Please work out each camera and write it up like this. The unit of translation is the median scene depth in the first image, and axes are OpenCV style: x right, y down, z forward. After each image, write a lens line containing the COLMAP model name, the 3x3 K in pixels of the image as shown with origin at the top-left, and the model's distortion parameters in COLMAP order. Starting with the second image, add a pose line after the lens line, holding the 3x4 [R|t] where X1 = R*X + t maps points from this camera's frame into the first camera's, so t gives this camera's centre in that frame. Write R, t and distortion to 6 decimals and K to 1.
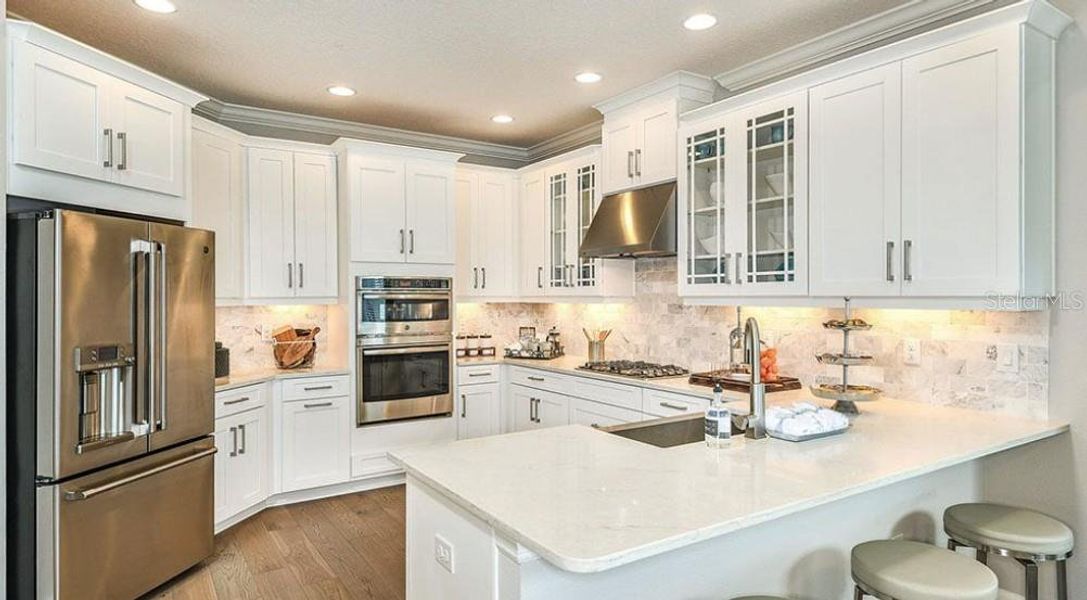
lens RADIAL K [[626.1, 0, 542.3], [0, 626.1, 293.6], [0, 0, 1]] dist [0.002992, -0.000210]
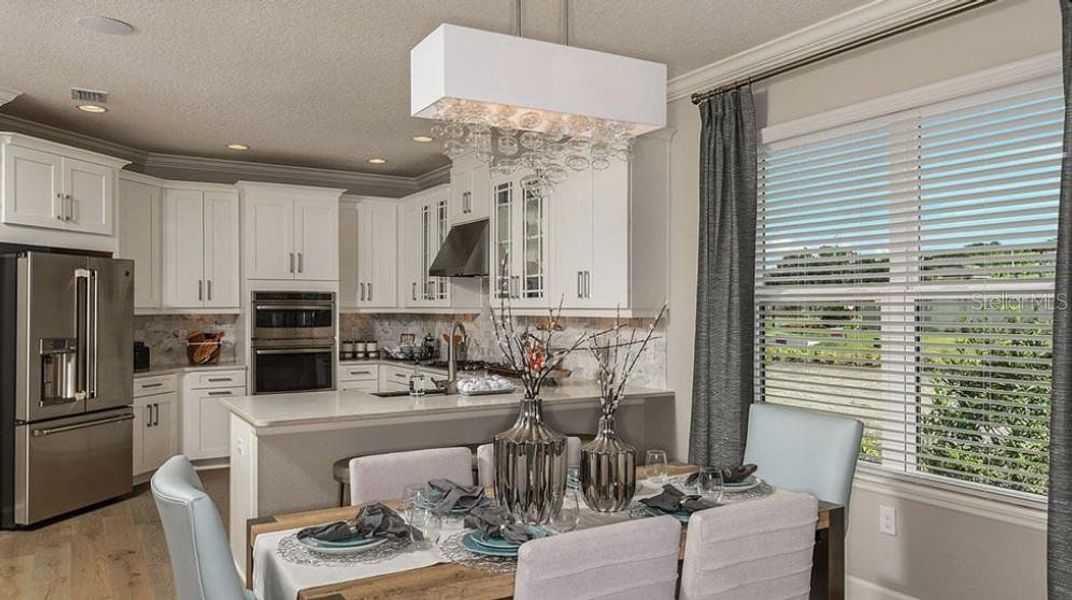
lens RADIAL K [[759.4, 0, 536.0], [0, 759.4, 300.0], [0, 0, 1]] dist [0.009826, 0.005199]
pose [[0.999290, 0.003096, -0.037549, 0.333402], [-0.003344, 0.999973, -0.006550, -0.001670], [0.037528, 0.006671, 0.999273, -0.506106]]
